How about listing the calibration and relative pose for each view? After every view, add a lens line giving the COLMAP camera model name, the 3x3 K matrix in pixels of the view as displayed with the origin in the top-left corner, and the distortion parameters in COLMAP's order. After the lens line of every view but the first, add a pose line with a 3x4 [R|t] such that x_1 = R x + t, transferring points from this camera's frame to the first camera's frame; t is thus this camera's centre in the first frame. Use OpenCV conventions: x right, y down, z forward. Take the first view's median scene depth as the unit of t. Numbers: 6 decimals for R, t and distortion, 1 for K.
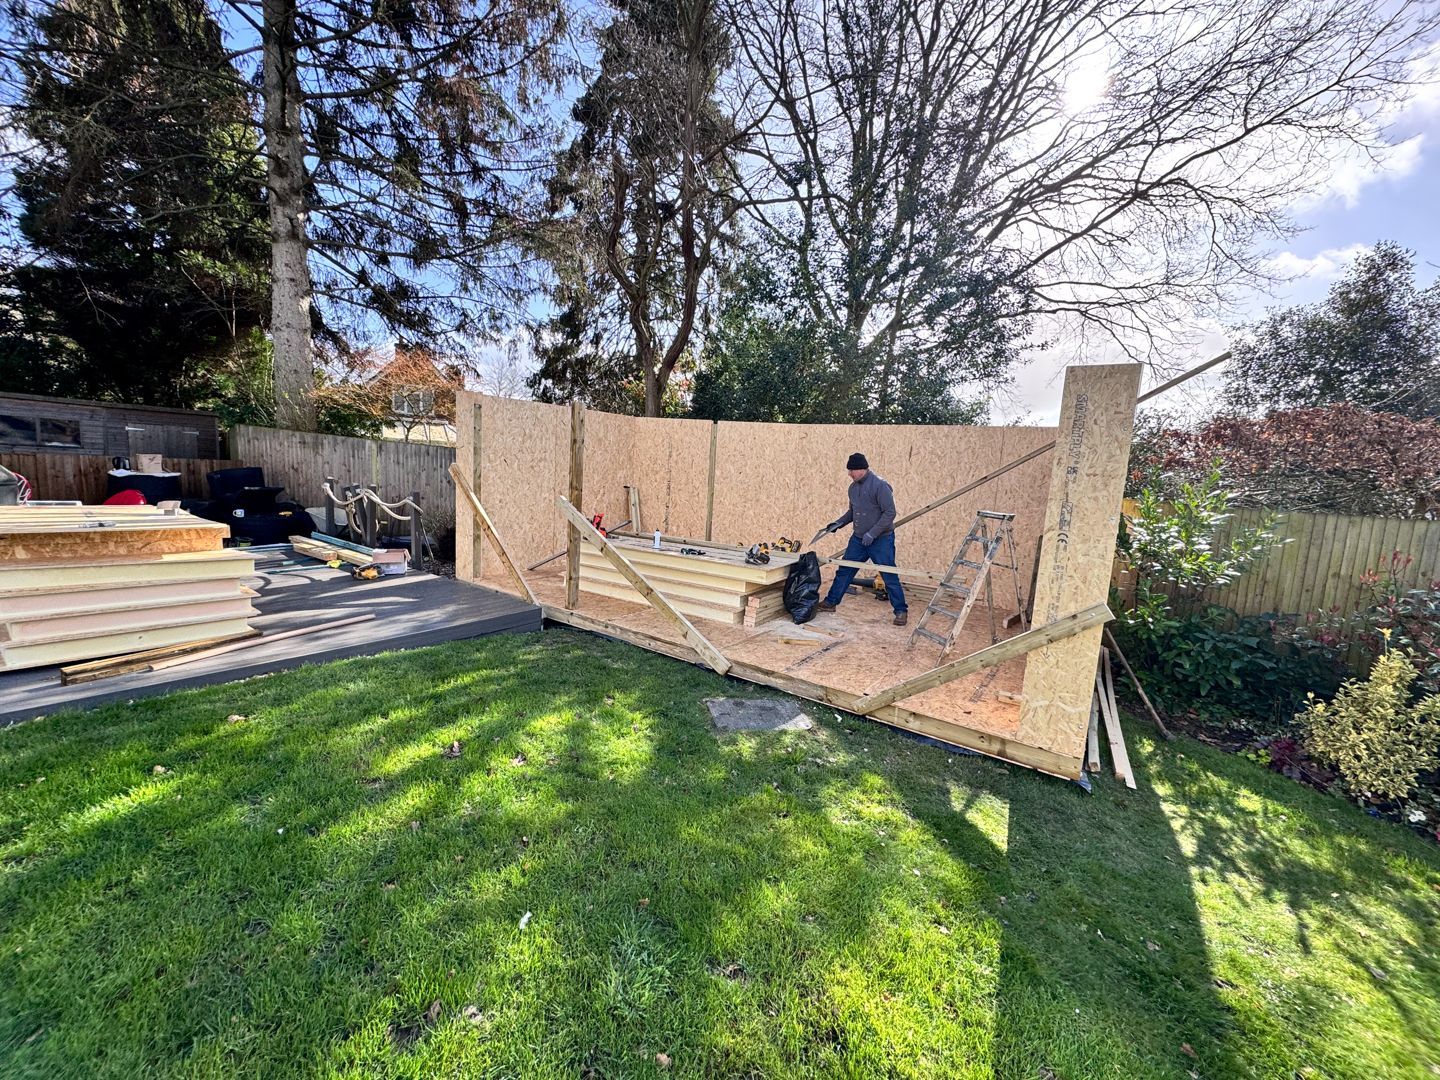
lens RADIAL K [[567.2, 0, 720.0], [0, 567.2, 540.0], [0, 0, 1]] dist [0.000387, -0.000327]
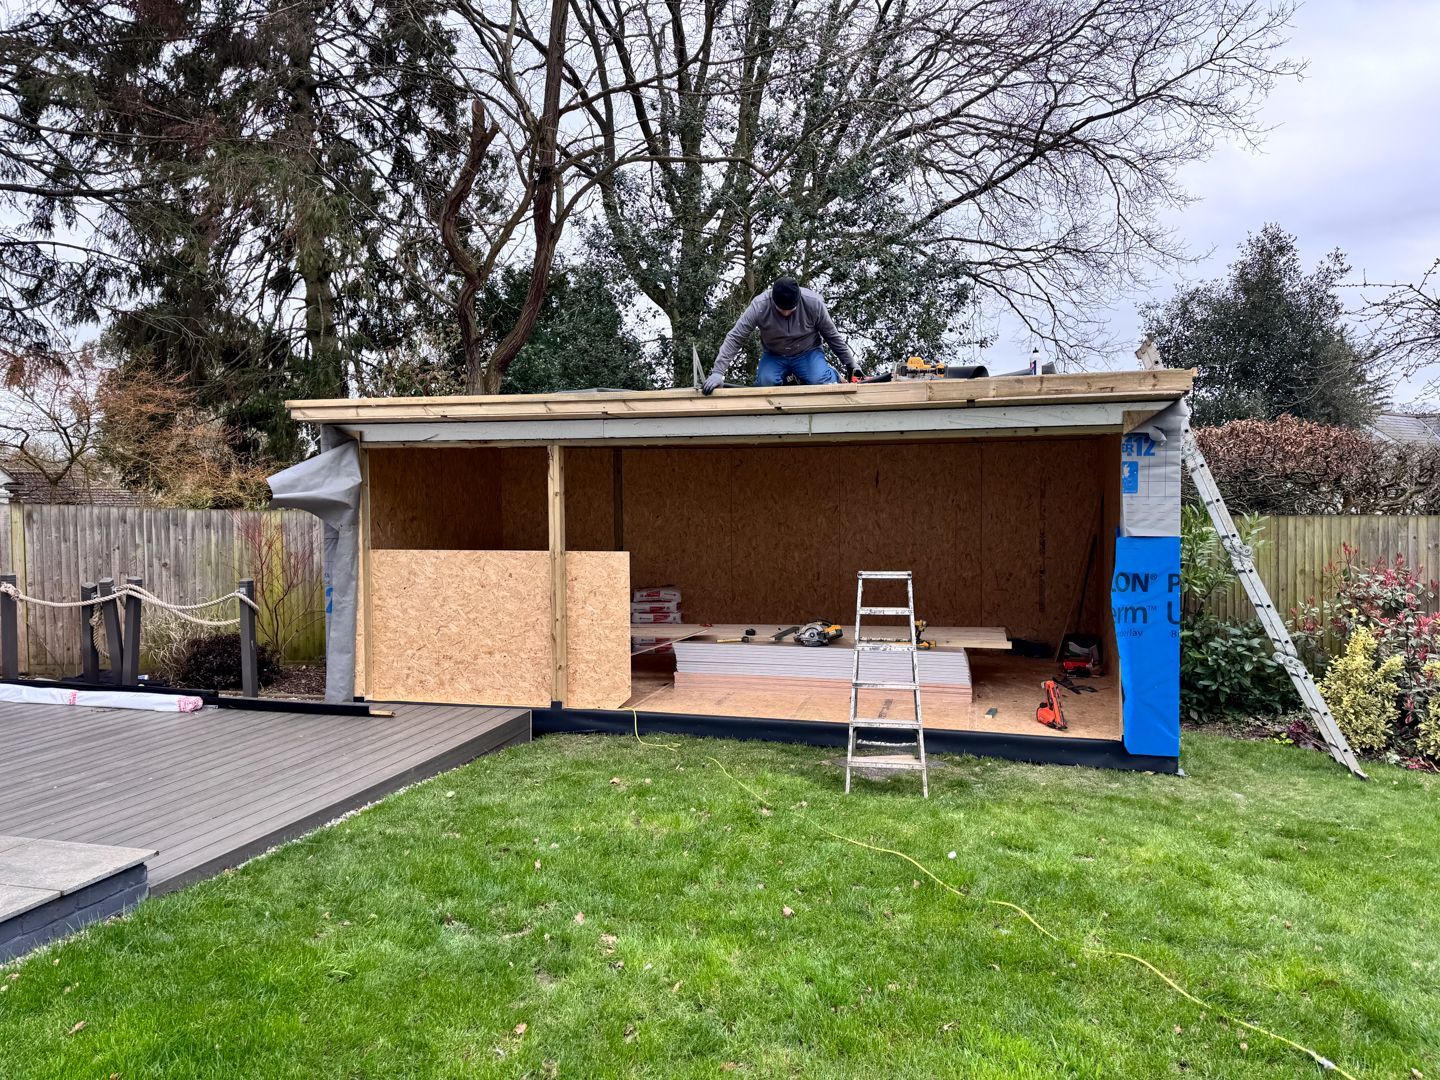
lens RADIAL K [[1010.3, 0, 724.5], [0, 1010.3, 548.0], [0, 0, 1]] dist [-0.000136, -0.003197]
pose [[0.933043, -0.084138, 0.349789, -0.279164], [0.109900, 0.992451, -0.054429, 0.001057], [-0.342569, 0.089226, 0.935246, -0.192656]]
